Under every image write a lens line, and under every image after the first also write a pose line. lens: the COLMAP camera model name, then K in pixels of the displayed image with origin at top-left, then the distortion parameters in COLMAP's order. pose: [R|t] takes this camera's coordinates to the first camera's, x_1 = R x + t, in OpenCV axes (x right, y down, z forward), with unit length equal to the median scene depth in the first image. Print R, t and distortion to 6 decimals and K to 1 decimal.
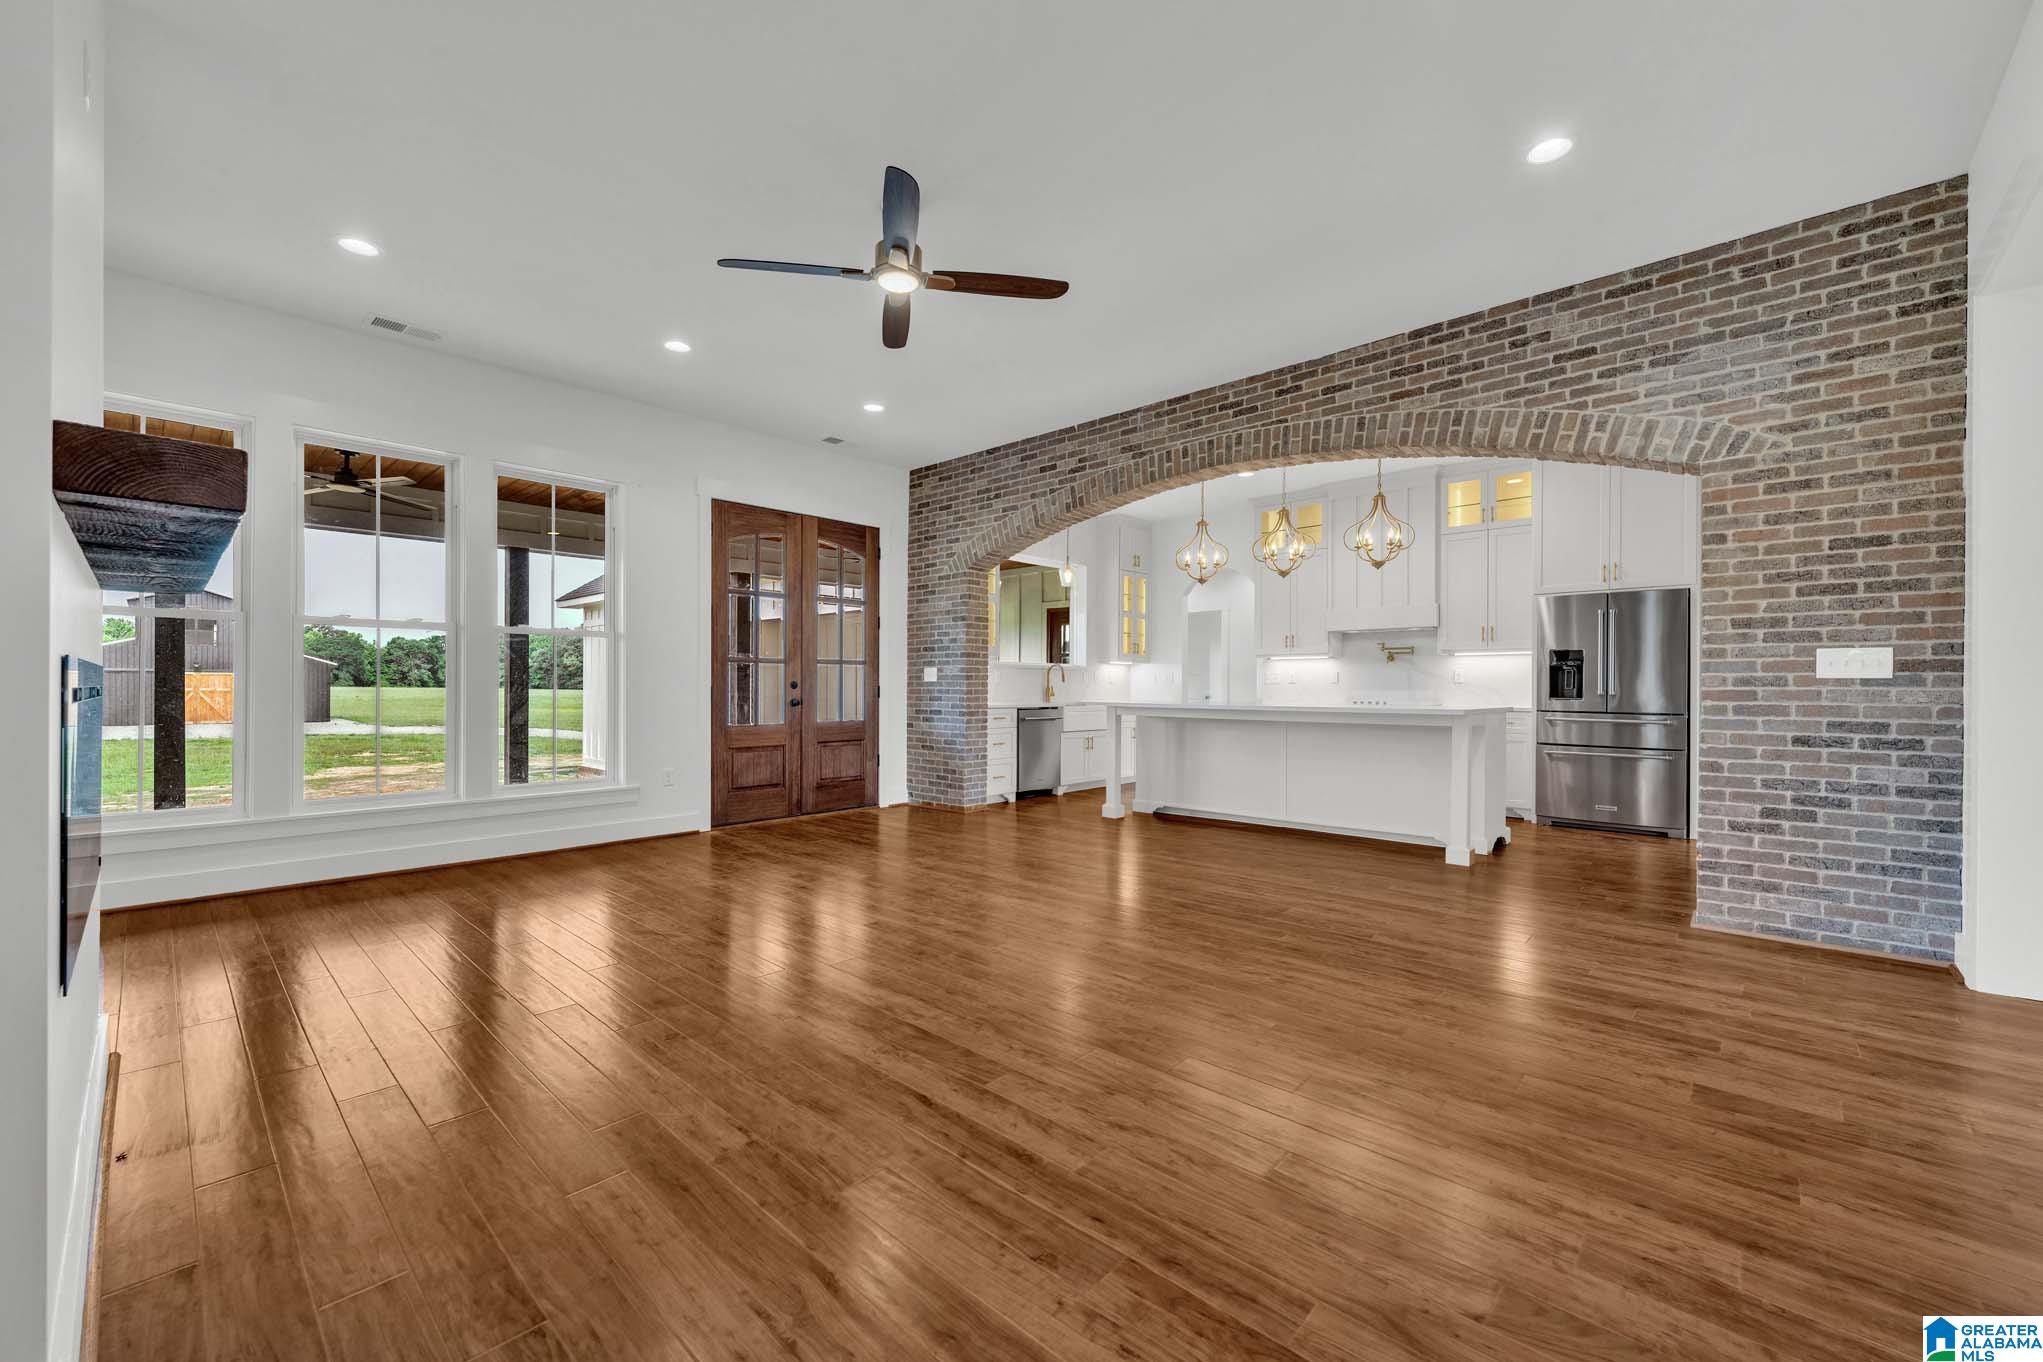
lens RADIAL K [[806.8, 0, 1019.5], [0, 806.8, 679.4], [0, 0, 1]] dist [-0.000789, -0.000155]
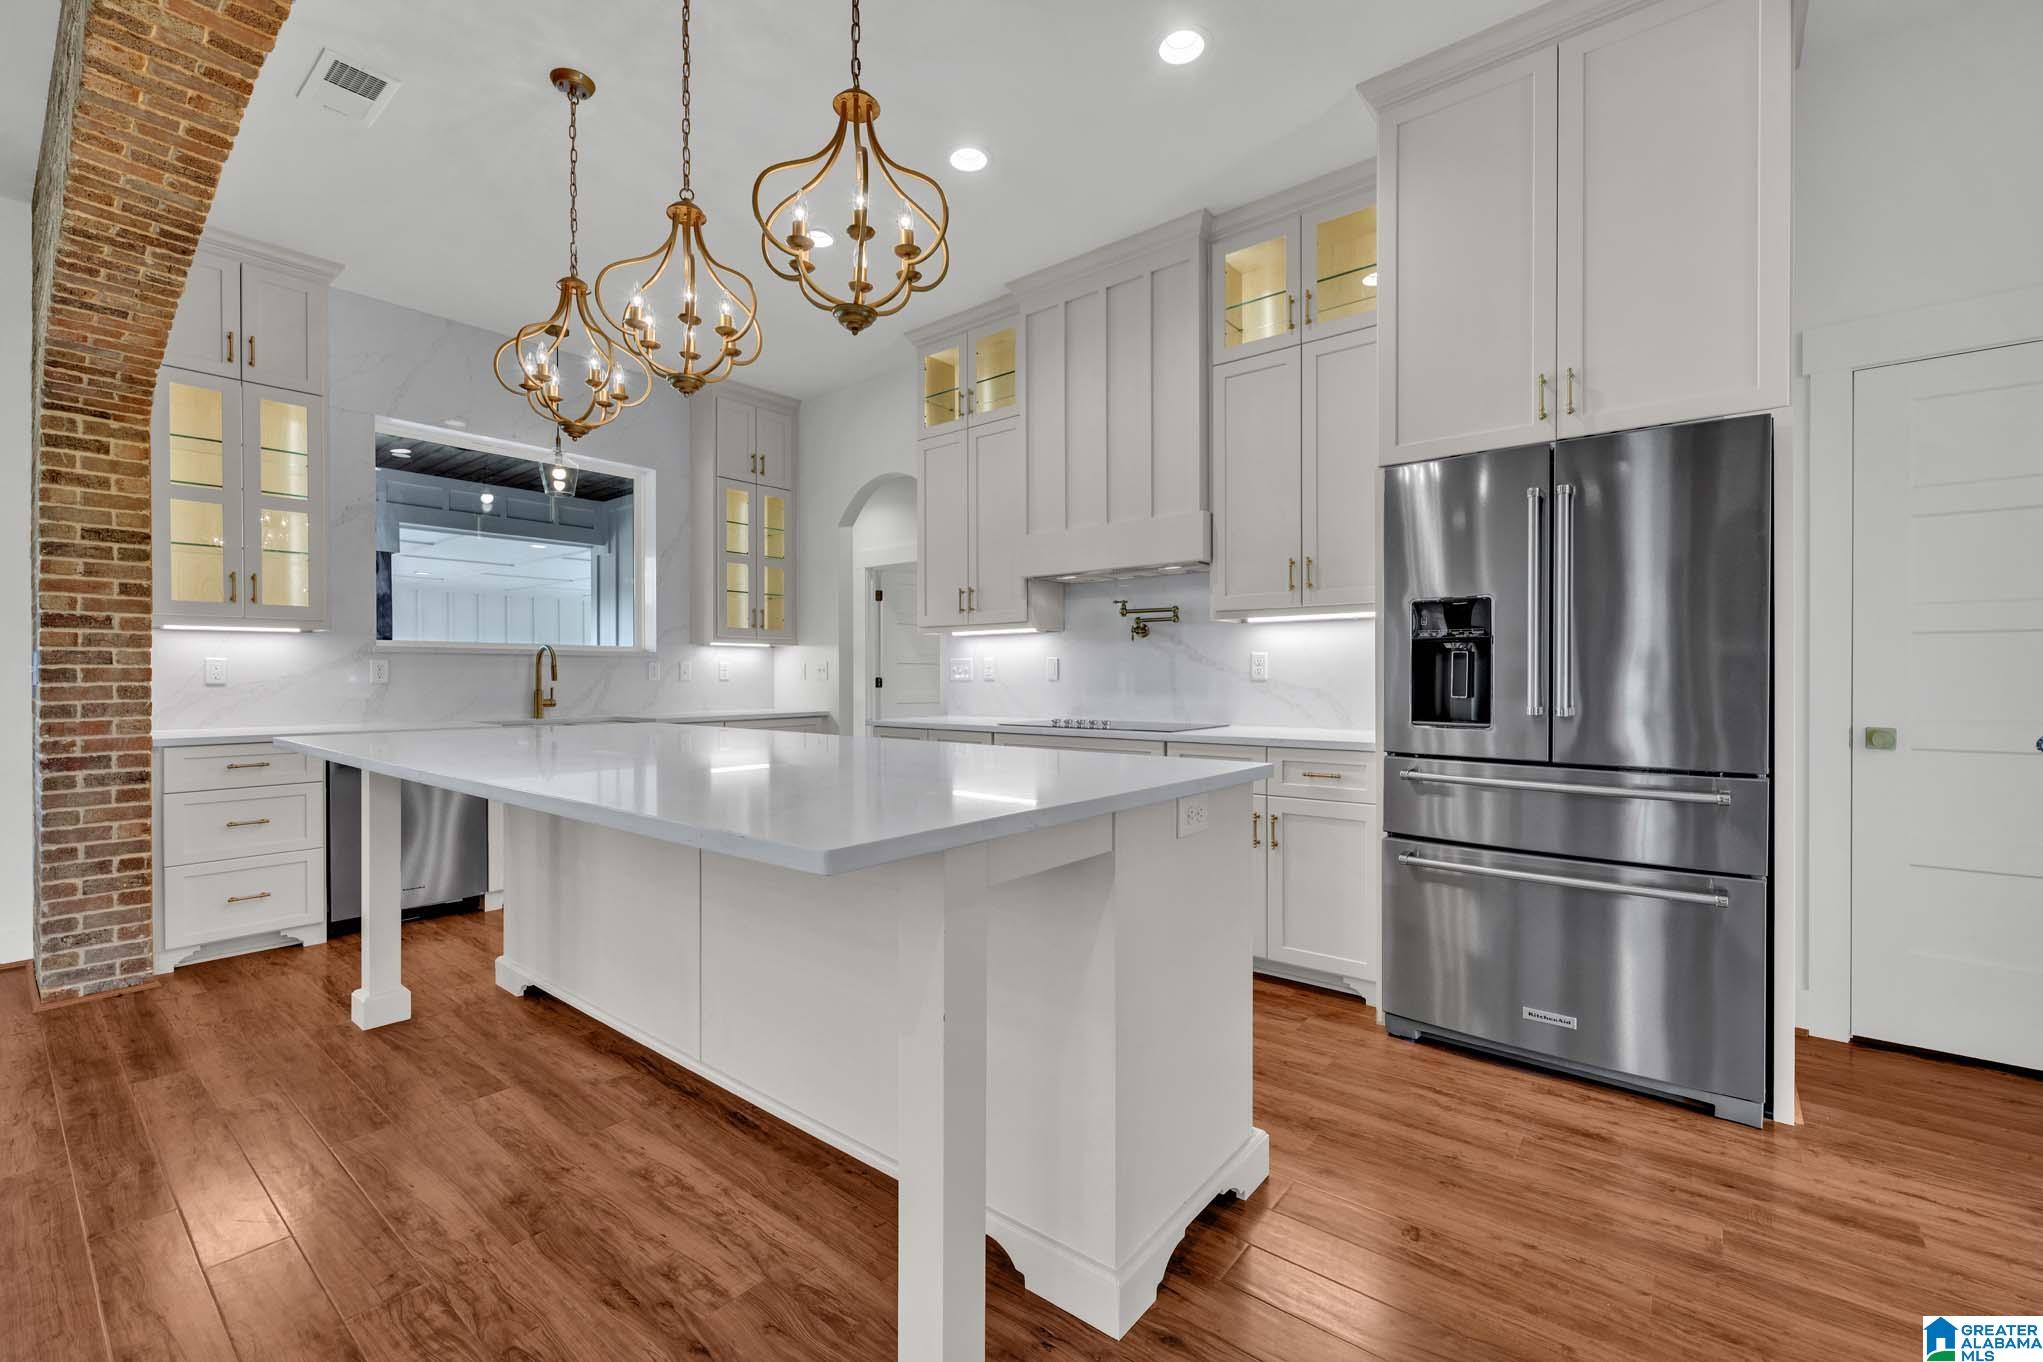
lens RADIAL K [[851.4, 0, 1019.3], [0, 851.4, 680.4], [0, 0, 1]] dist [-0.001340, -0.000022]
pose [[0.997707, -0.005718, 0.067445, 0.581597], [0.004805, 0.999895, 0.013682, -0.005161], [-0.067516, -0.013327, 0.997629, 0.794590]]
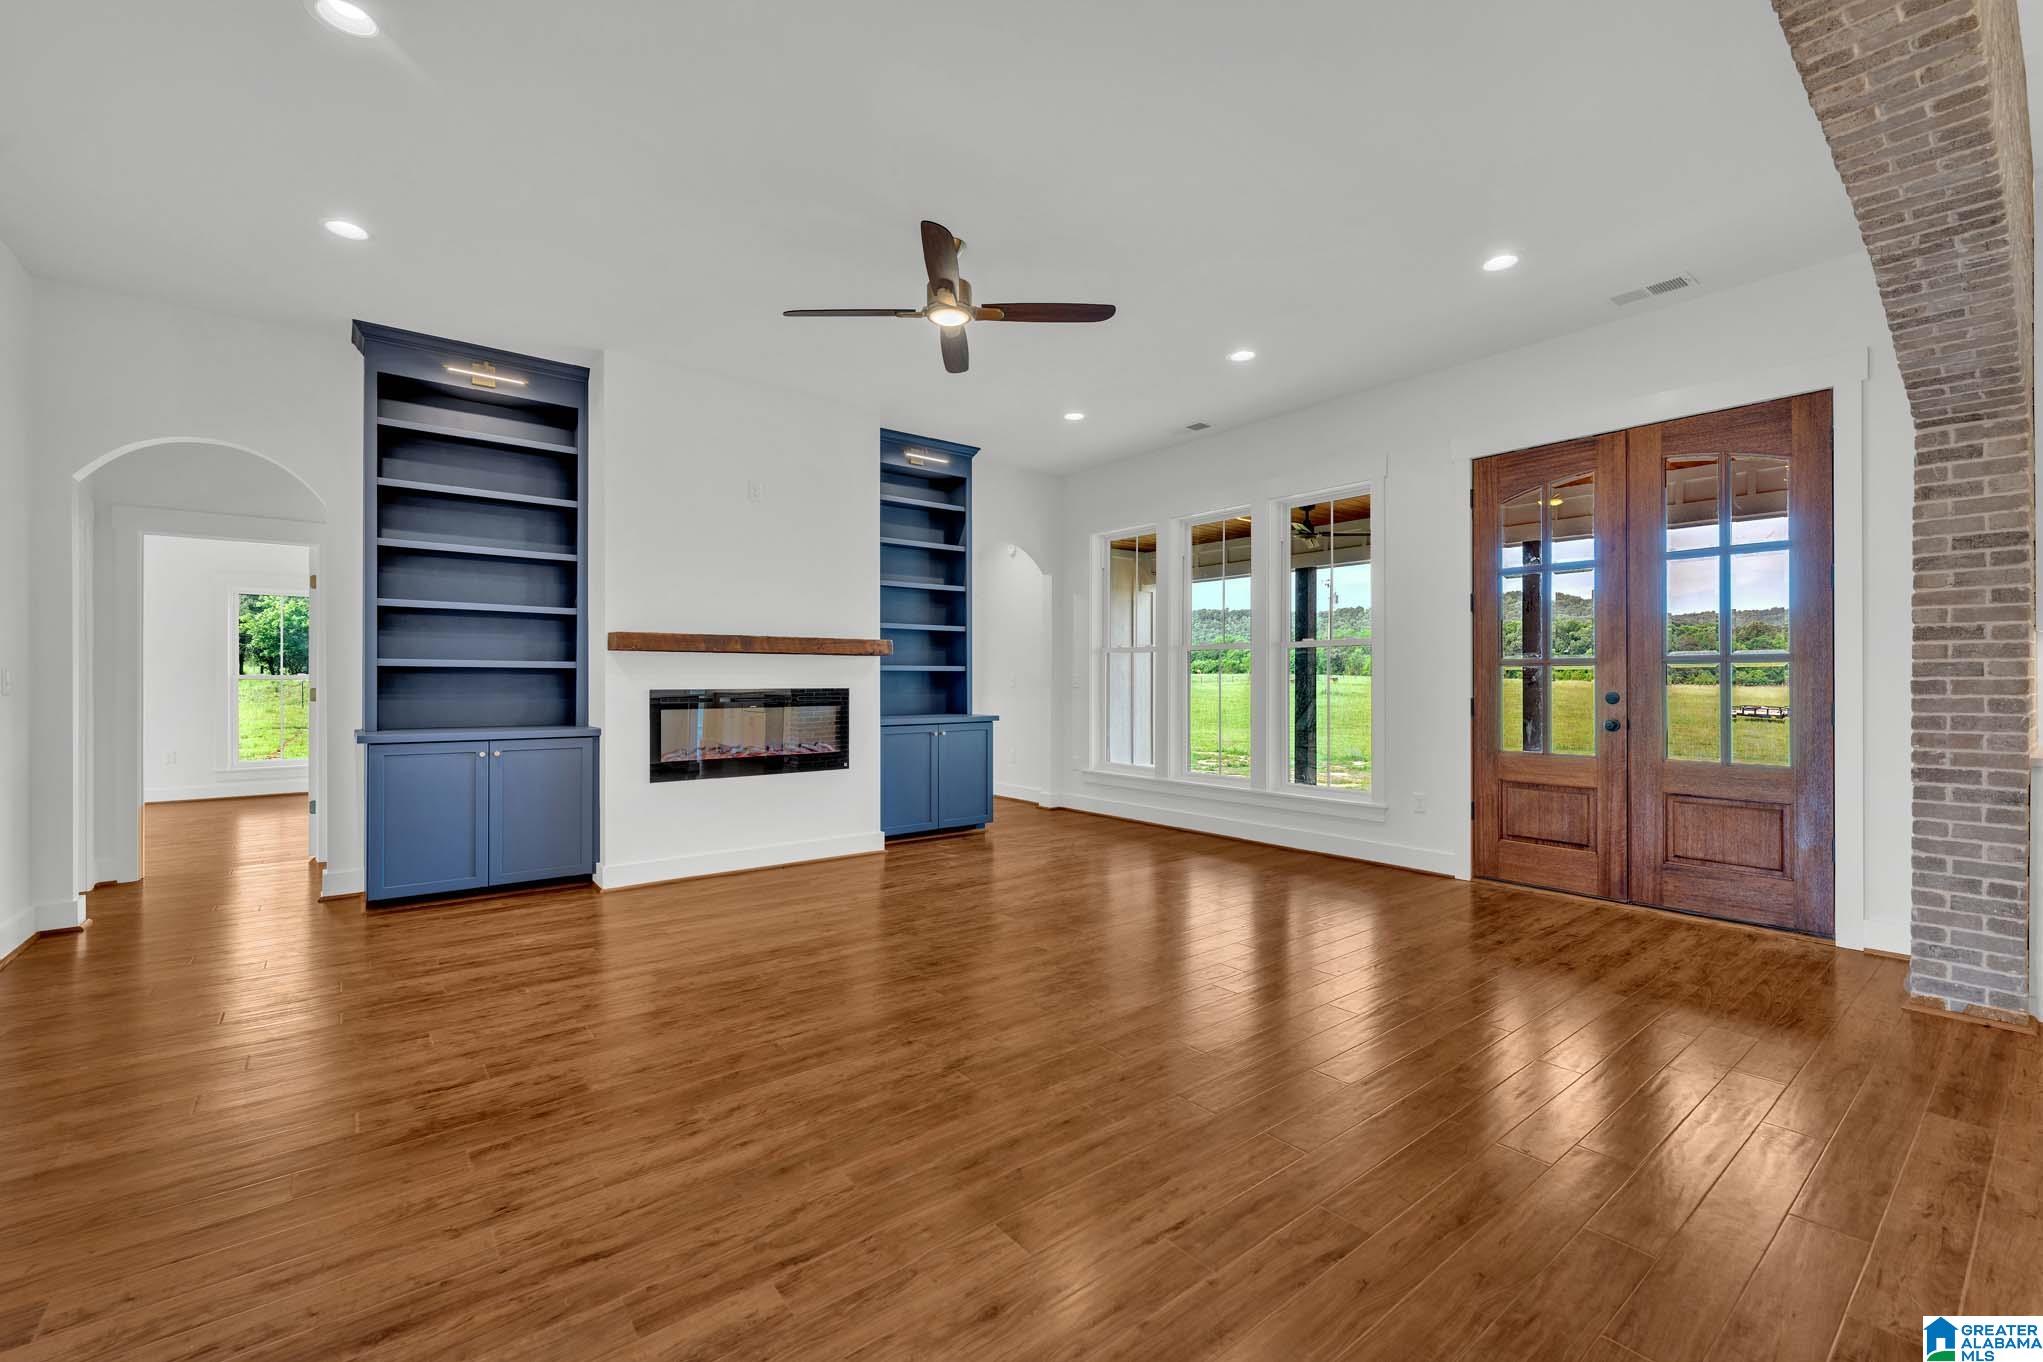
lens RADIAL K [[851.4, 0, 1019.3], [0, 851.4, 680.4], [0, 0, 1]] dist [-0.001340, -0.000022]
pose [[-0.151115, -0.001591, -0.988515, 0.652806], [0.008761, 0.999957, -0.002949, -0.013034], [0.988477, -0.009106, -0.151095, 0.889756]]
